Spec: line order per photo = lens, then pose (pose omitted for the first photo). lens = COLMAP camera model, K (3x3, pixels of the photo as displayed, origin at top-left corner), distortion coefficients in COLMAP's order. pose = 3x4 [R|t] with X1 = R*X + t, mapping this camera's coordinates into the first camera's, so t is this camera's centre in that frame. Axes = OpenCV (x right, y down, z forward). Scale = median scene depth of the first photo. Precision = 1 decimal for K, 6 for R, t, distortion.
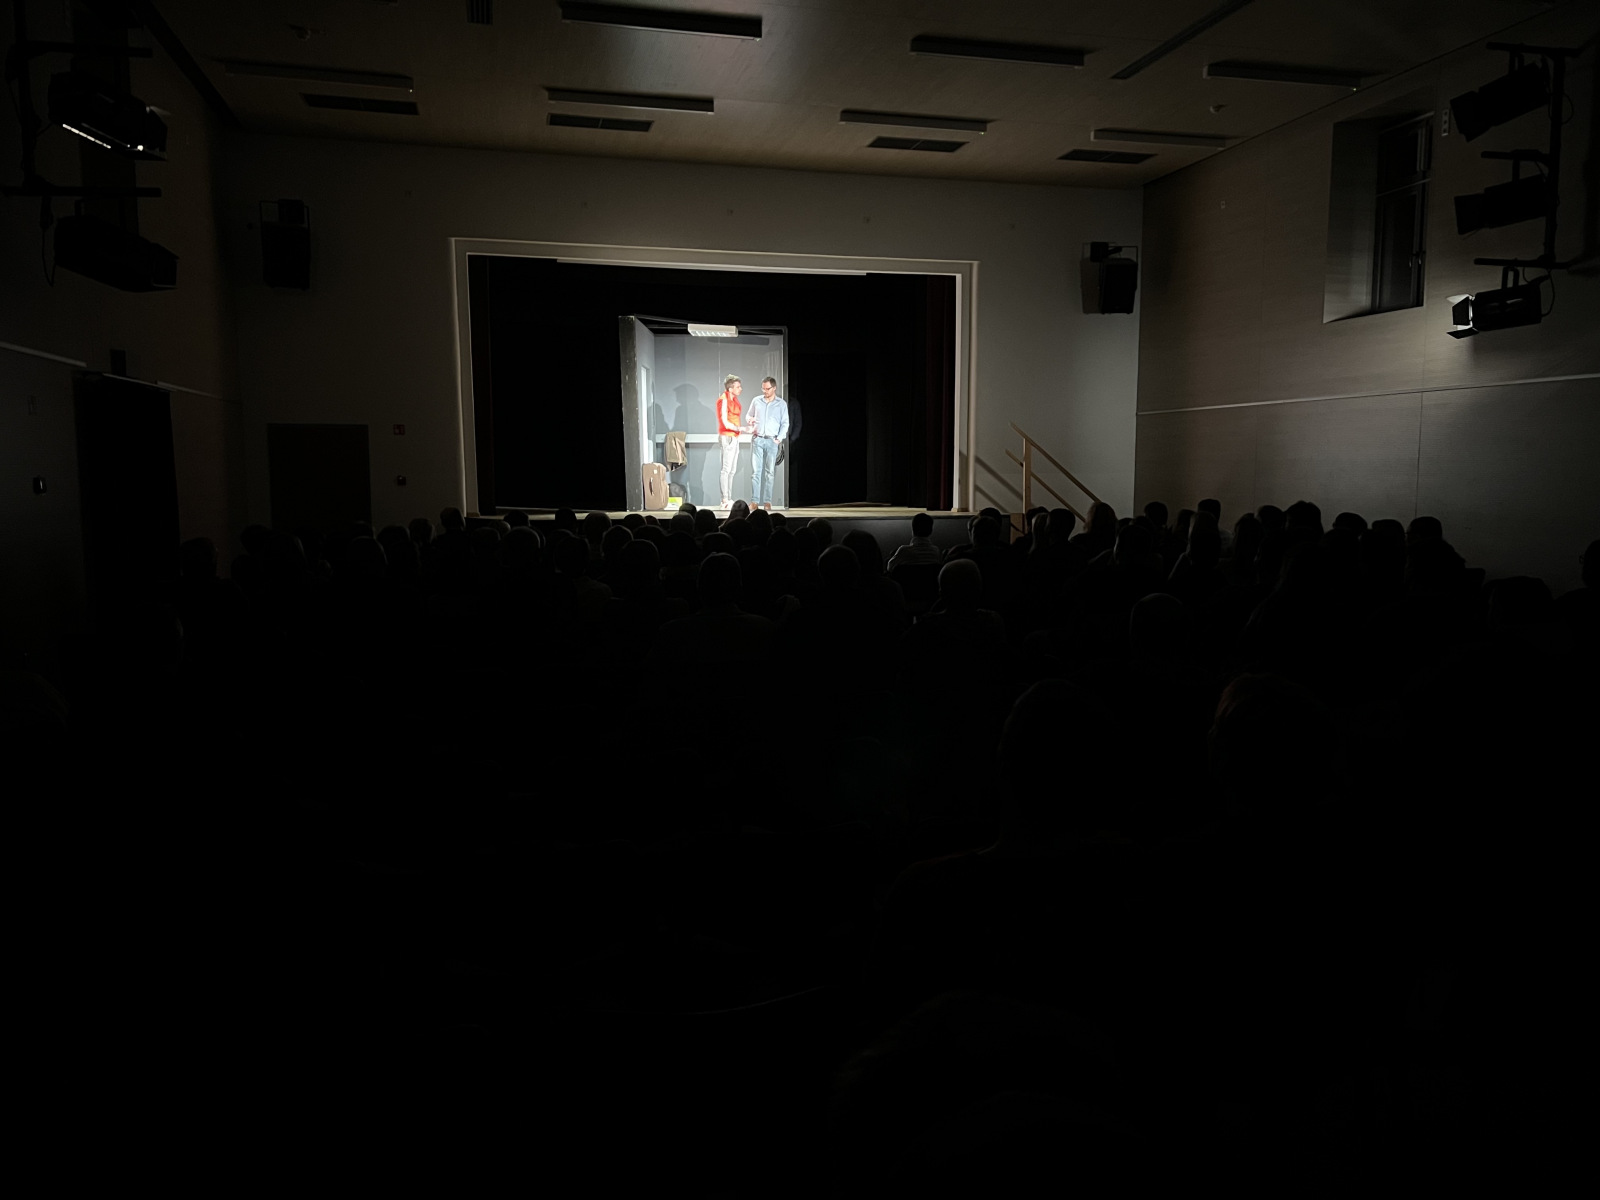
lens RADIAL K [[1209.1, 0, 800.0], [0, 1209.1, 600.0], [0, 0, 1]] dist [0.077393, -0.088842]
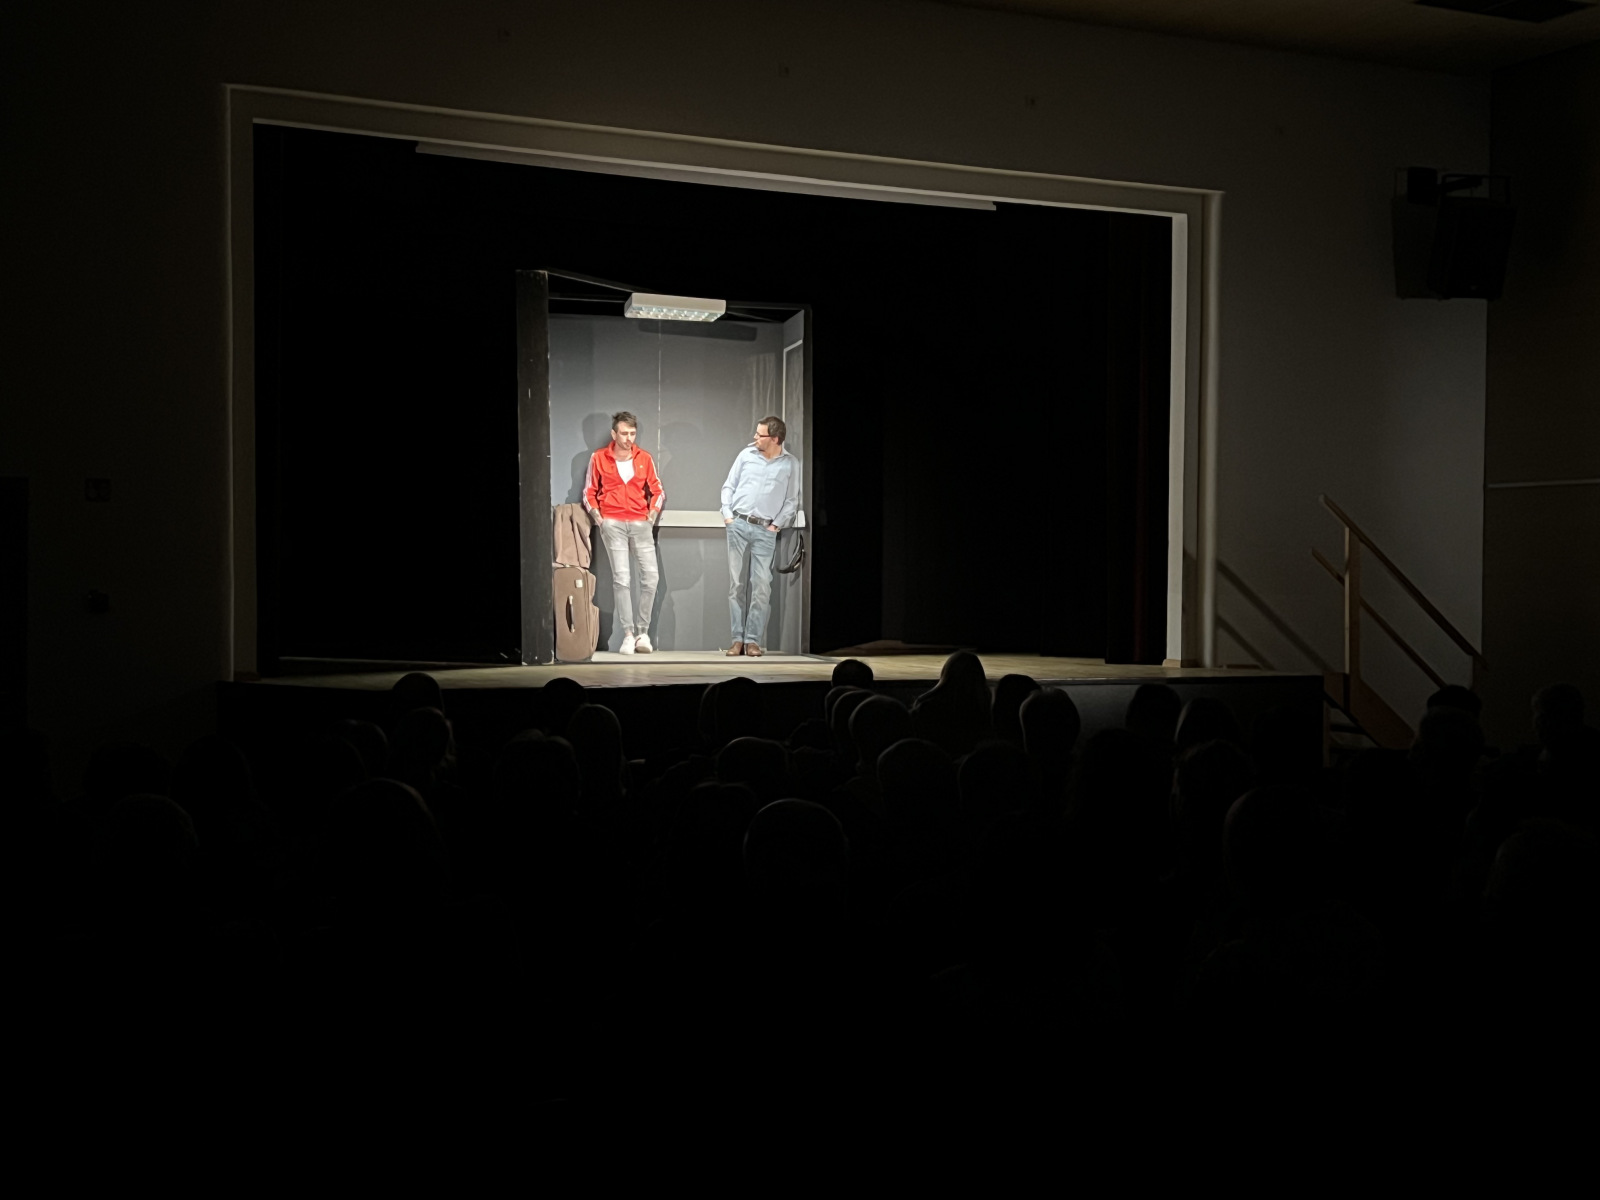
lens RADIAL K [[2013.4, 0, 800.0], [0, 2013.4, 600.0], [0, 0, 1]] dist [0.096694, -0.030130]
pose [[0.982385, 0.007811, 0.186703, -0.187527], [0.010001, 0.995496, -0.094272, -0.022337], [-0.186598, 0.094479, 0.977883, 0.191290]]
